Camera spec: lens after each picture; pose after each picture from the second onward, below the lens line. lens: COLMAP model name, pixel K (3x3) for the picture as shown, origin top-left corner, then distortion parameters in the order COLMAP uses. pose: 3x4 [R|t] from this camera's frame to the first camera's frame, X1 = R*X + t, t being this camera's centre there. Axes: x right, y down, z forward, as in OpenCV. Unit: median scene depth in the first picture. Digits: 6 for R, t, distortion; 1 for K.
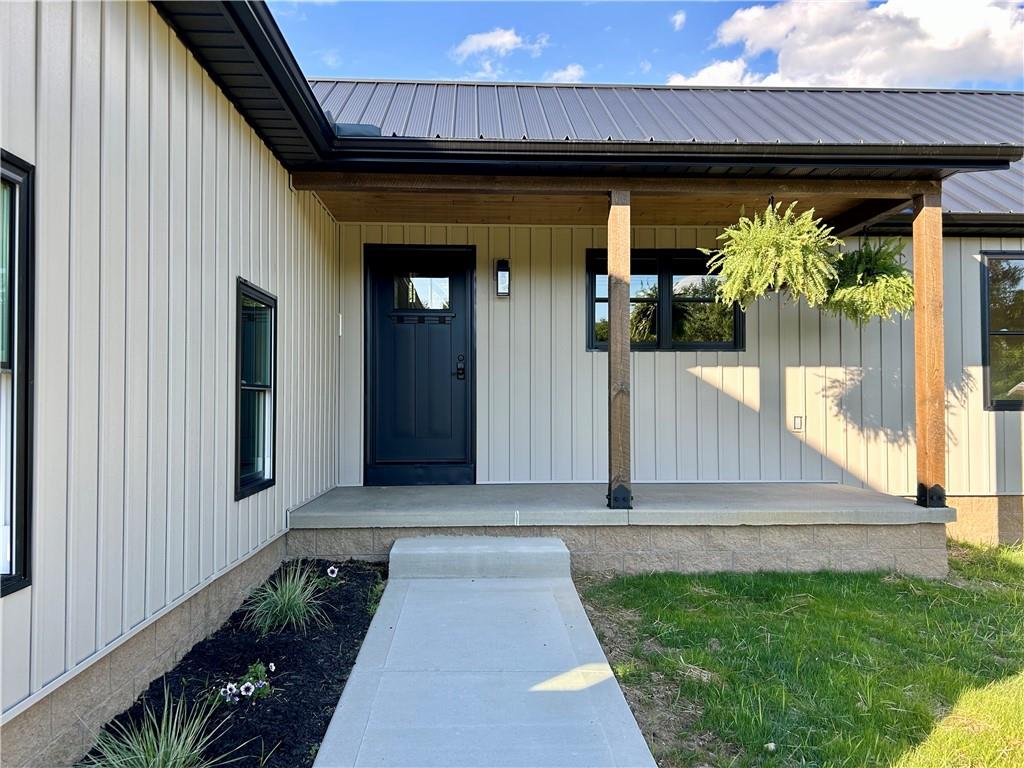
lens RADIAL K [[773.8, 0, 510.1], [0, 773.8, 386.2], [0, 0, 1]] dist [0.004078, -0.001706]
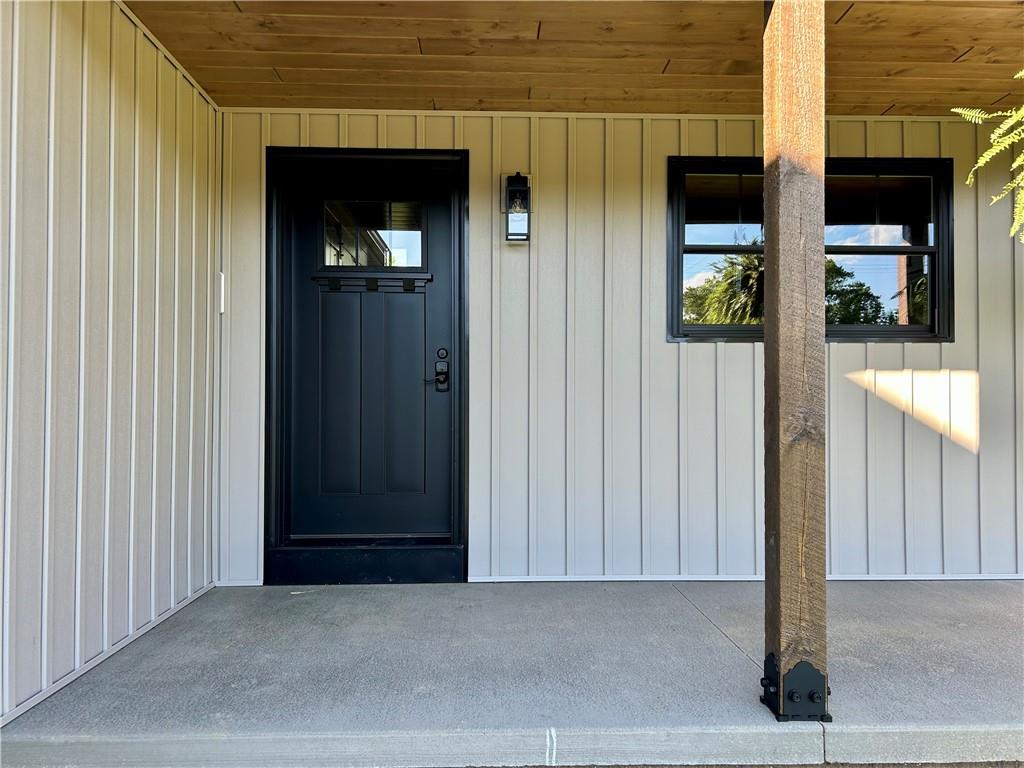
lens RADIAL K [[773.8, 0, 513.0], [0, 773.8, 382.5], [0, 0, 1]] dist [0.004078, -0.001706]
pose [[0.999924, 0.003647, -0.011743, -0.005522], [-0.003652, 0.999993, -0.000403, -0.015616], [0.011741, 0.000446, 0.999931, 0.445776]]
